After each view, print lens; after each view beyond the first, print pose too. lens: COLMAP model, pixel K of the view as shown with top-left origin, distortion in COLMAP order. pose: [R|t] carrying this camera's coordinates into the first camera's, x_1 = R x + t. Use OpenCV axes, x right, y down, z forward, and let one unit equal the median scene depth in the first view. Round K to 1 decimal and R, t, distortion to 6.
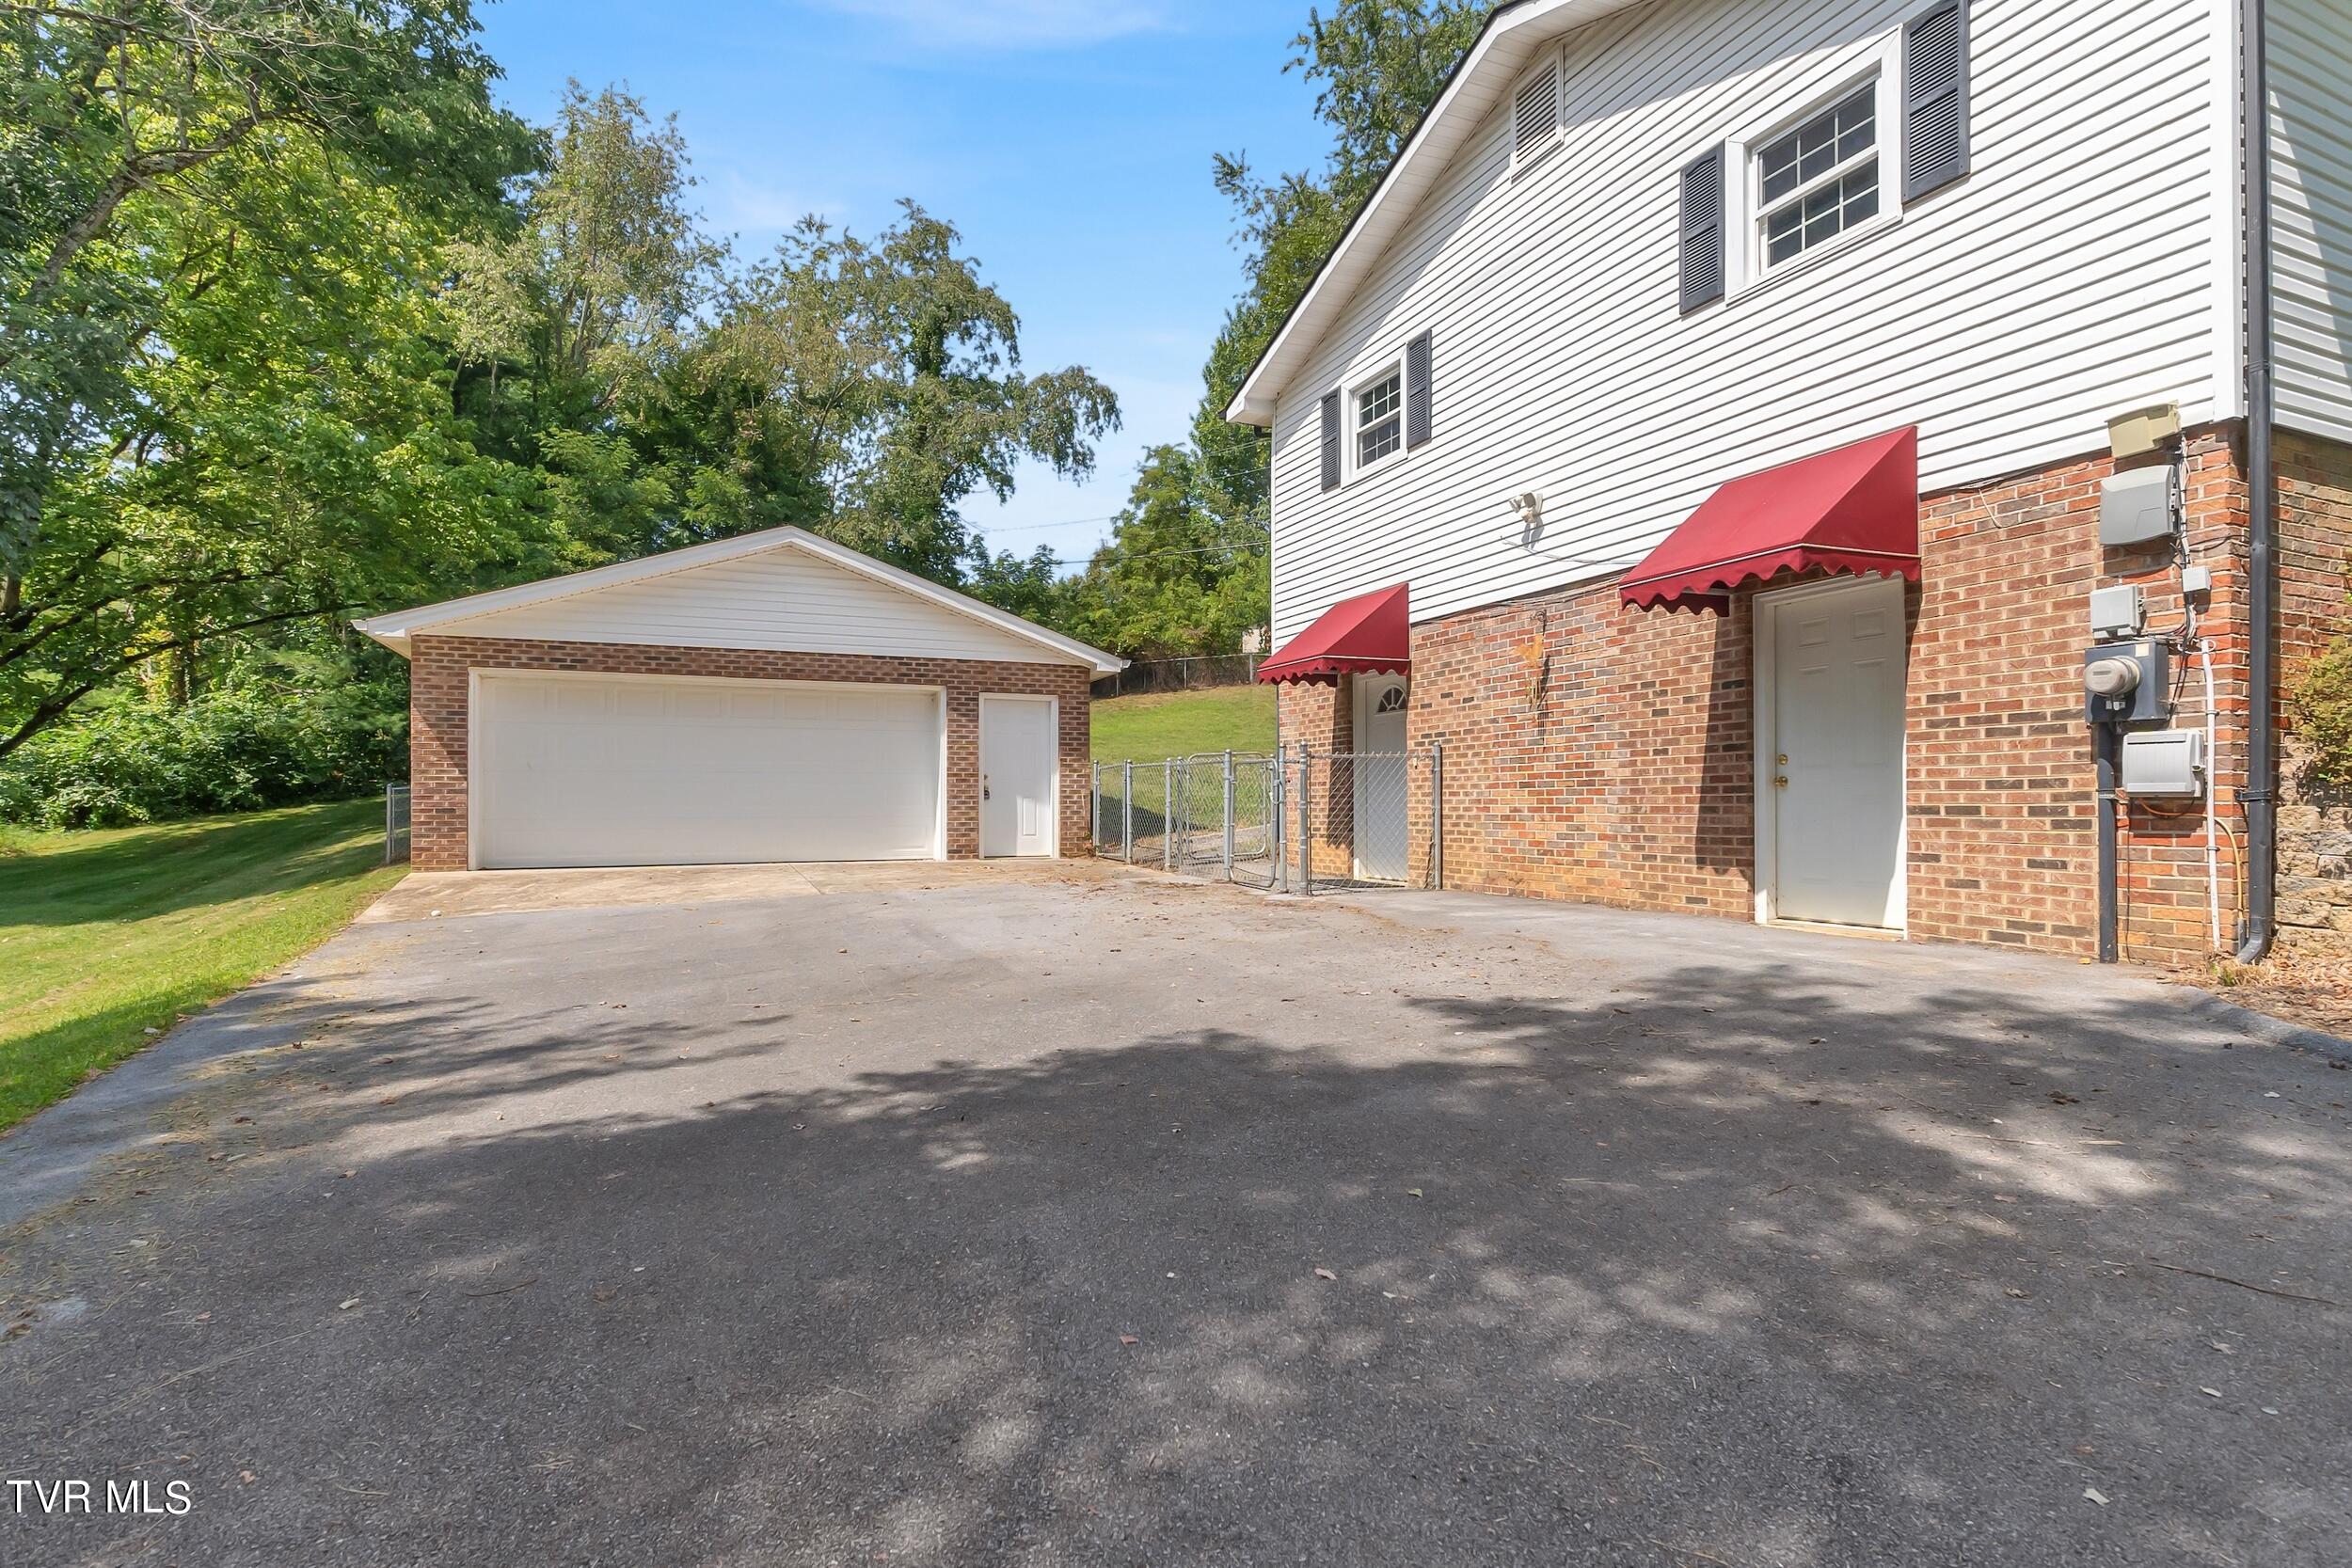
lens RADIAL K [[1122.1, 0, 1166.5], [0, 1122.1, 798.1], [0, 0, 1]] dist [-0.006551, -0.000332]
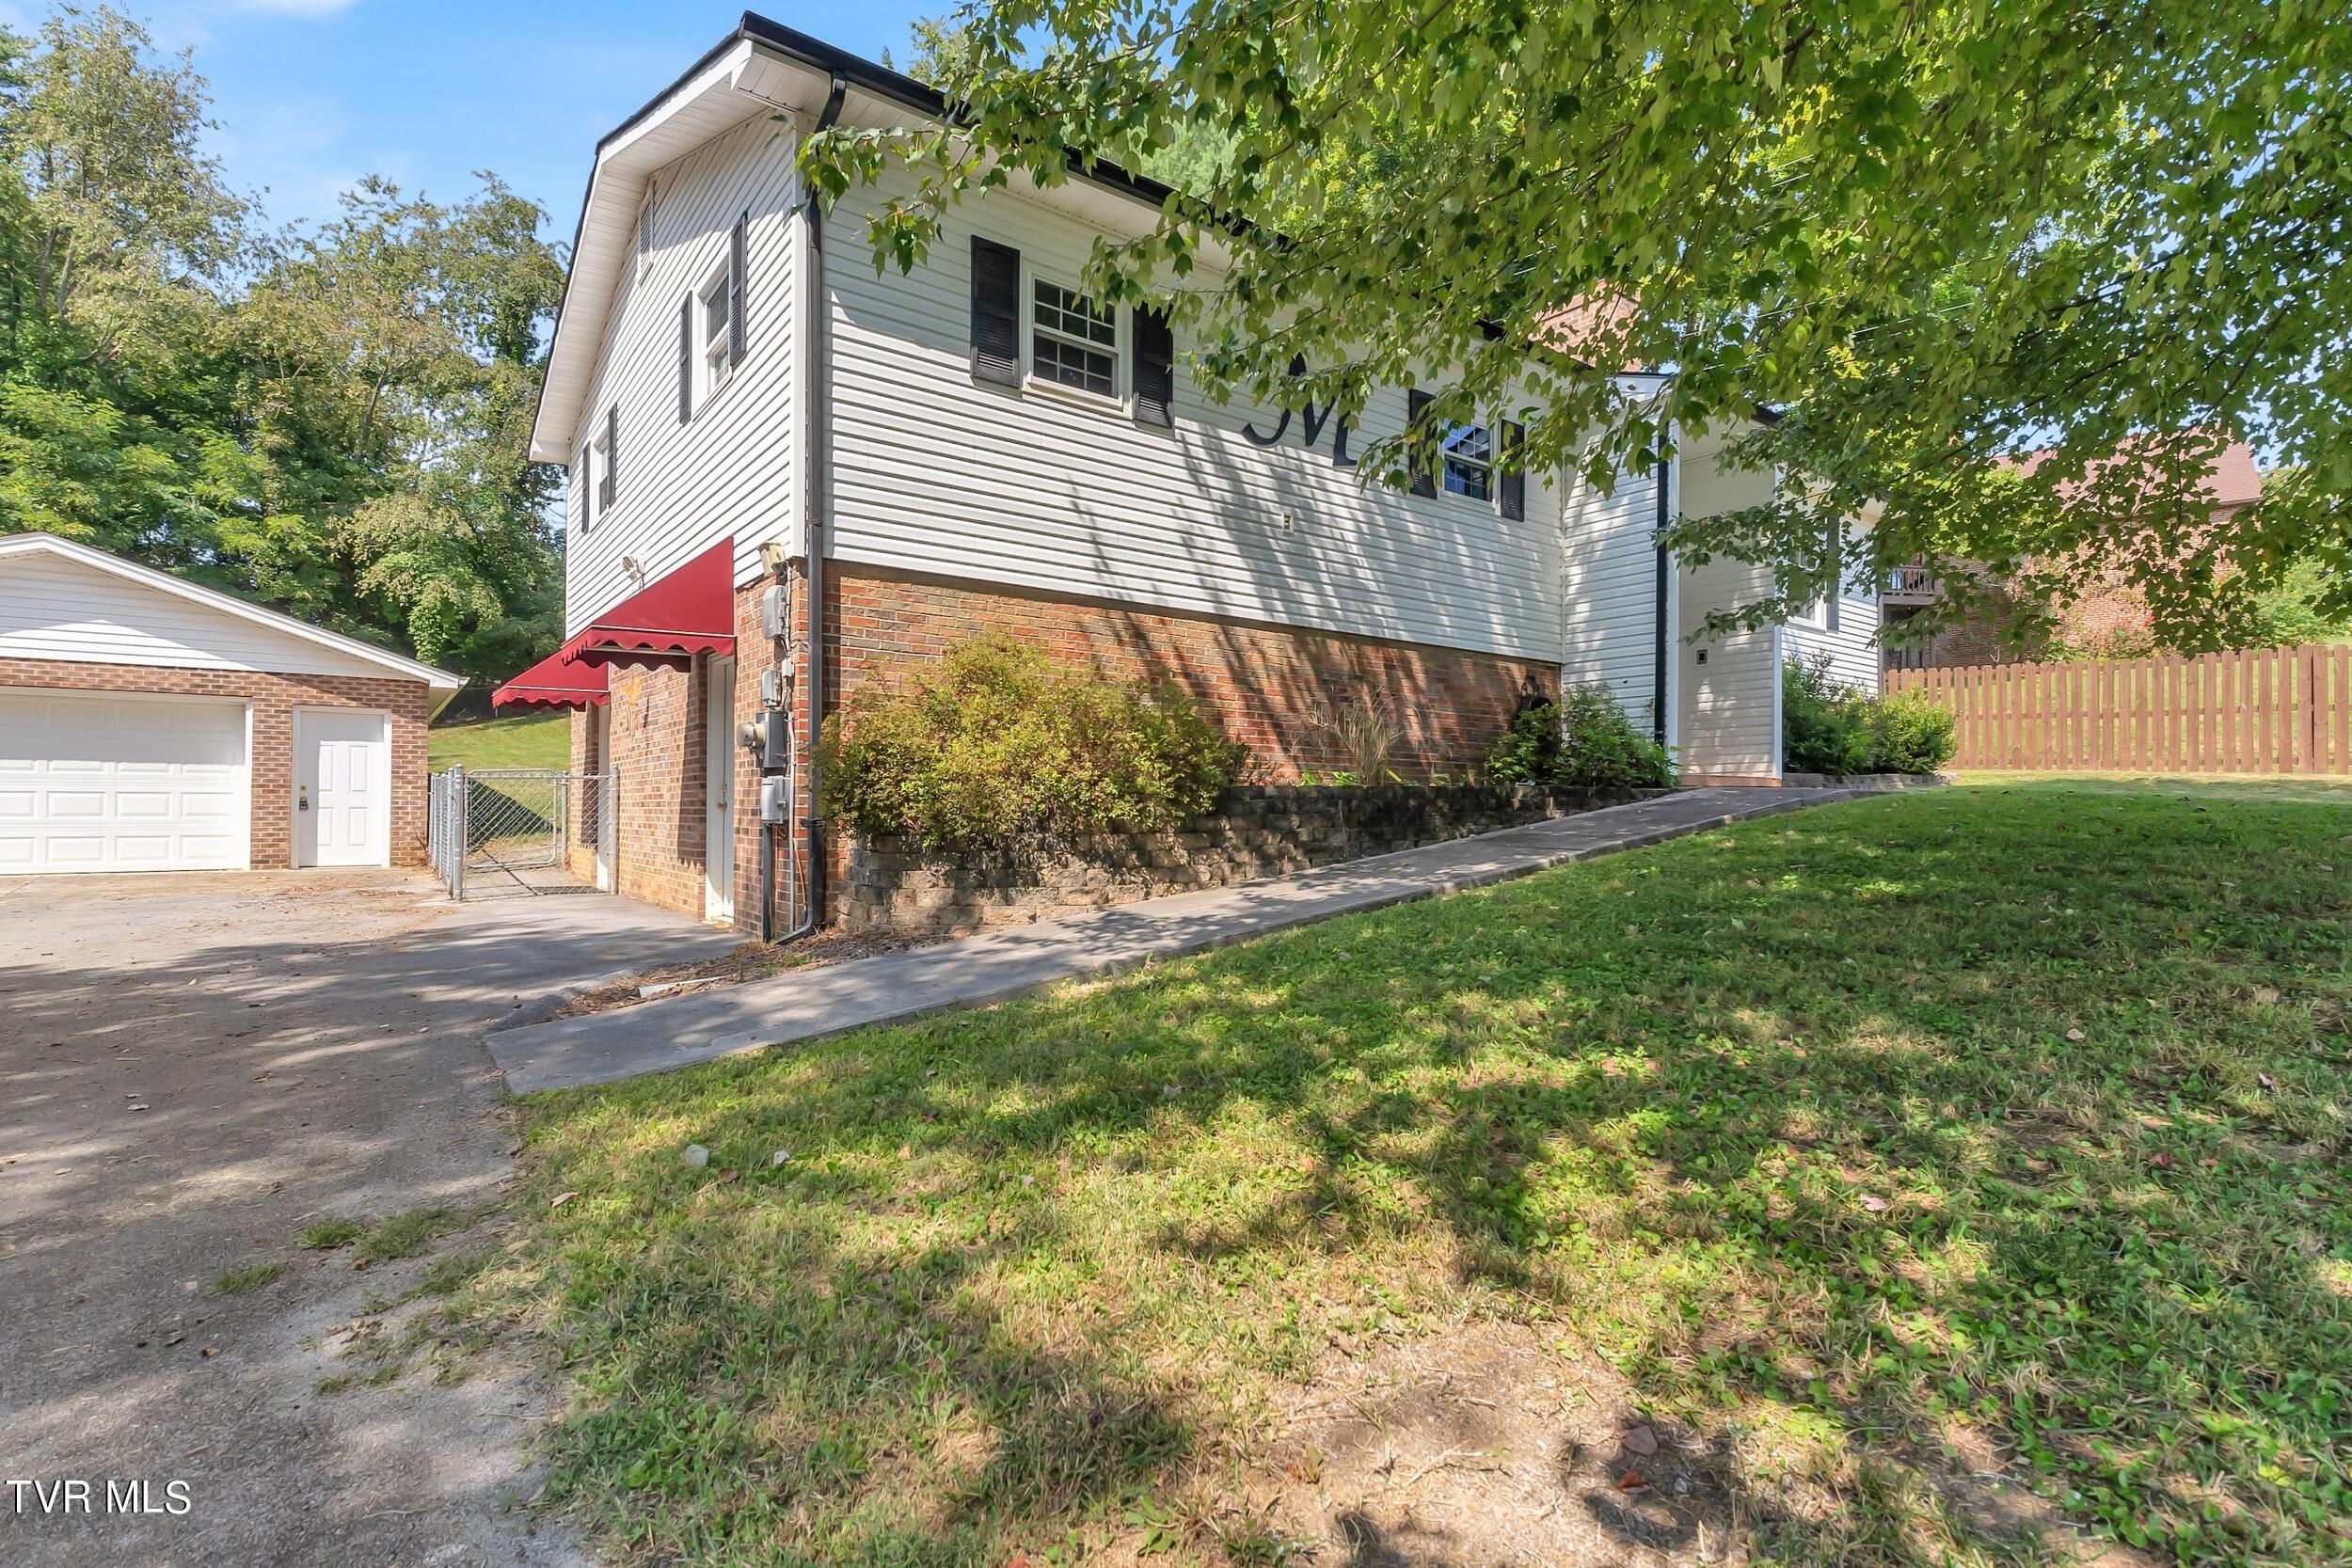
lens RADIAL K [[1122.1, 0, 1186.5], [0, 1122.1, 795.1], [0, 0, 1]] dist [-0.006551, -0.000332]
pose [[0.973481, 0.007424, 0.228649, 0.134771], [-0.006386, 0.999966, -0.005278, -0.004200], [-0.228680, 0.003678, 0.973495, -0.058609]]
